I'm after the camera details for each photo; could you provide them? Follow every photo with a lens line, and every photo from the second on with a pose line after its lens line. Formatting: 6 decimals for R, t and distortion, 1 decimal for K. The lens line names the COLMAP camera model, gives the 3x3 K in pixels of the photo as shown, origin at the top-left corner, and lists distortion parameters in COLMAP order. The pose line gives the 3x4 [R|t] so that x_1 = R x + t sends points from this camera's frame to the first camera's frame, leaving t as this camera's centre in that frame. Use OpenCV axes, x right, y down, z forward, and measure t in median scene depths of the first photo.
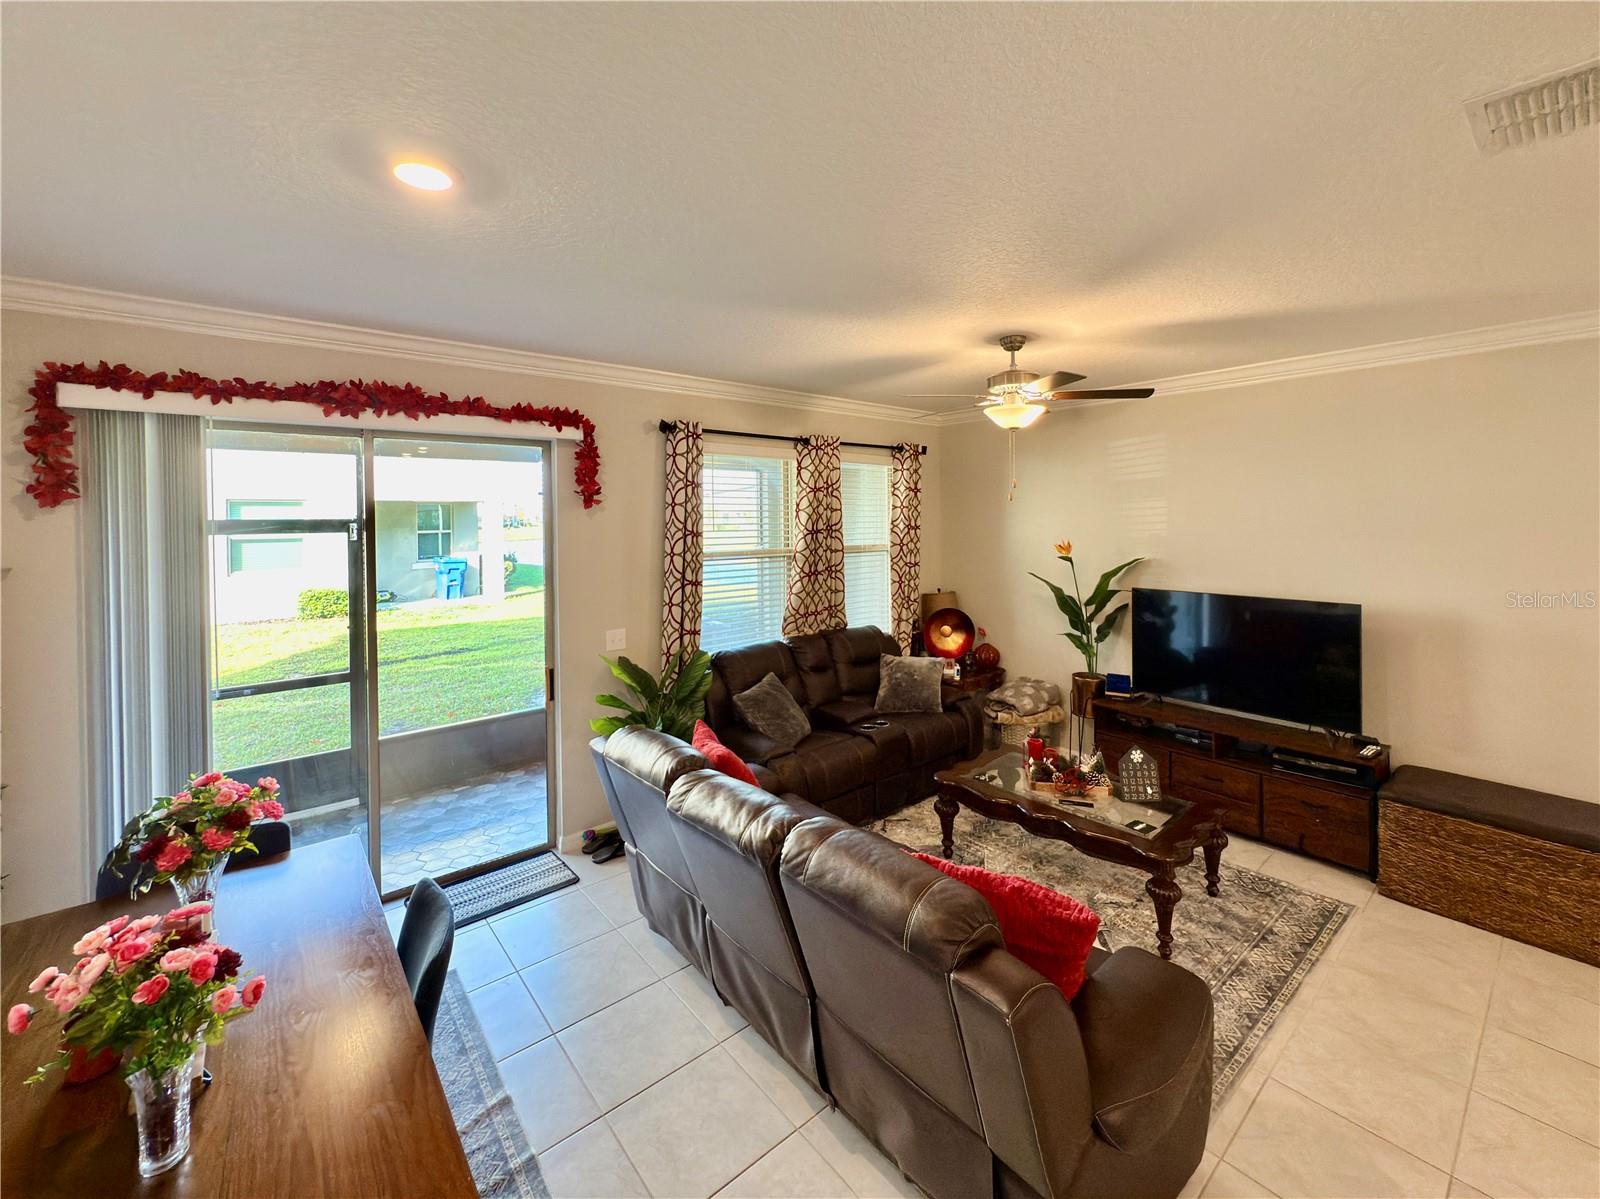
lens RADIAL K [[661.7, 0, 803.9], [0, 661.7, 527.2], [0, 0, 1]] dist [-0.000309, -0.000154]
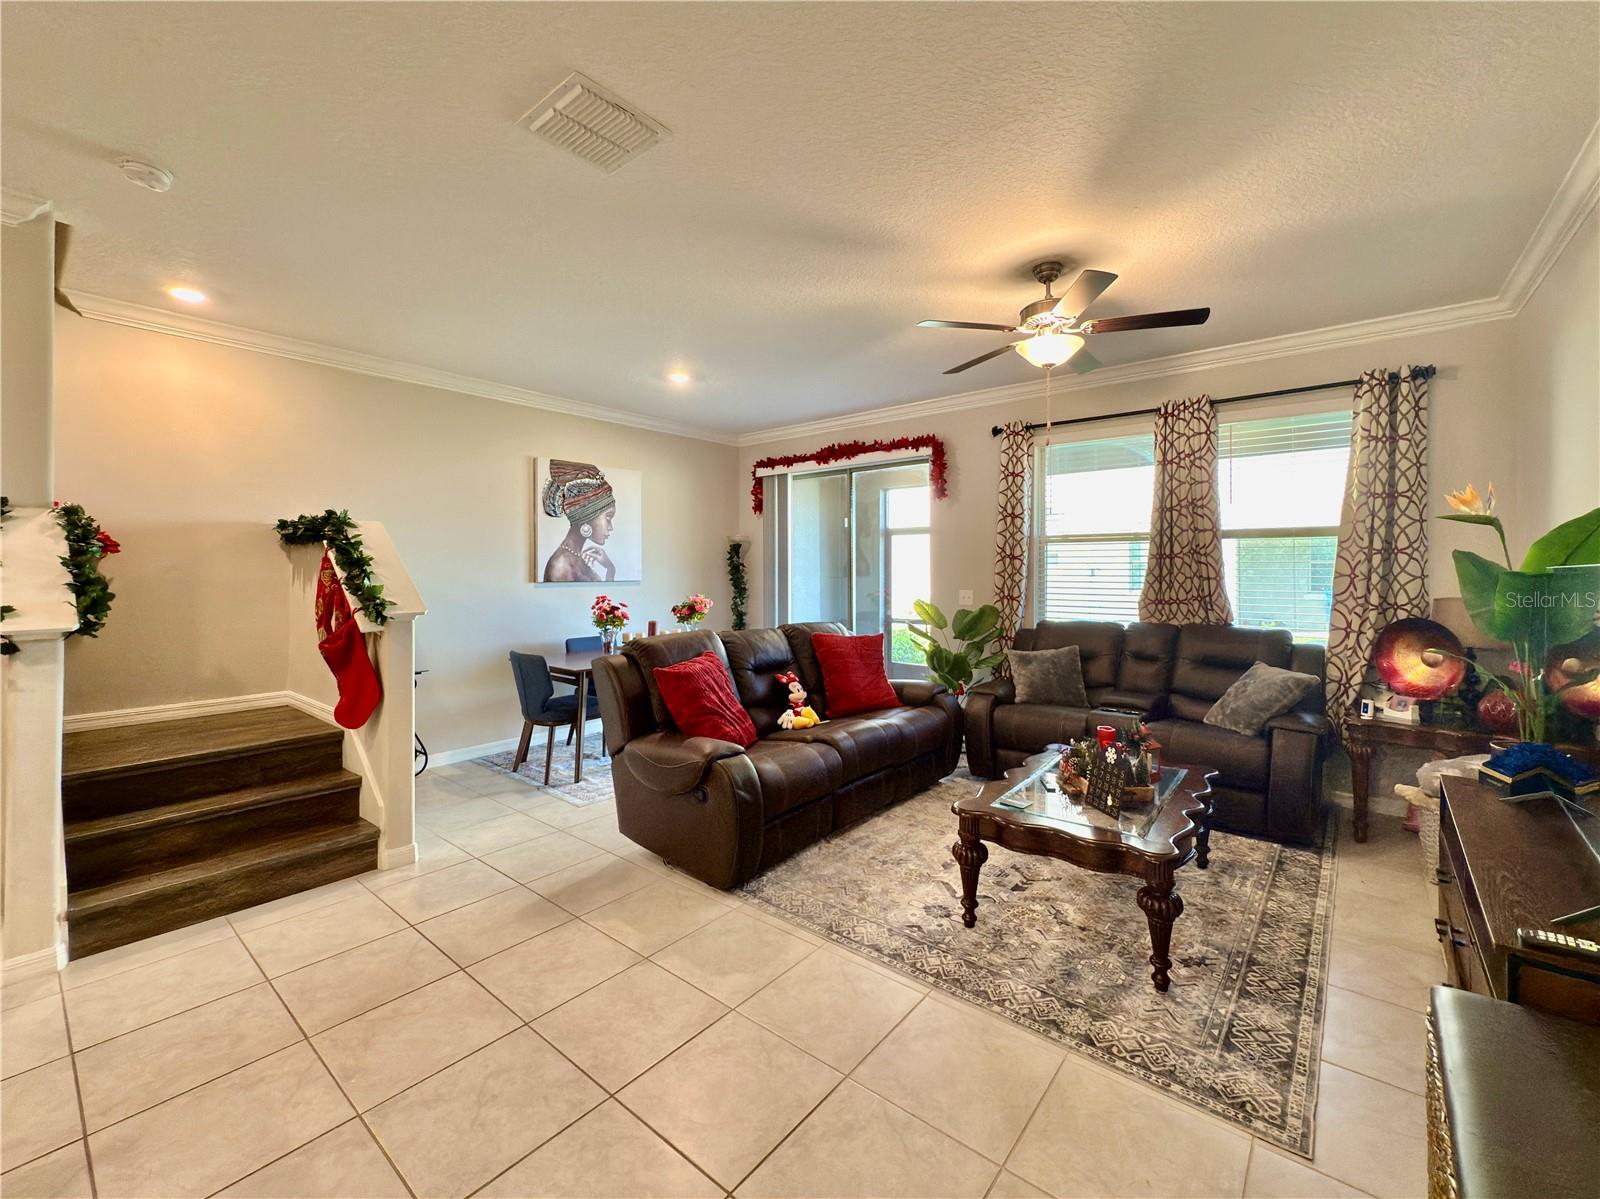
lens RADIAL K [[665.7, 0, 806.2], [0, 665.7, 570.9], [0, 0, 1]] dist [0.001035, -0.000247]
pose [[0.192899, 0.009287, -0.981175, 0.952666], [-0.014558, 0.999872, 0.006602, 0.107820], [0.981111, 0.013010, 0.193009, 0.406608]]
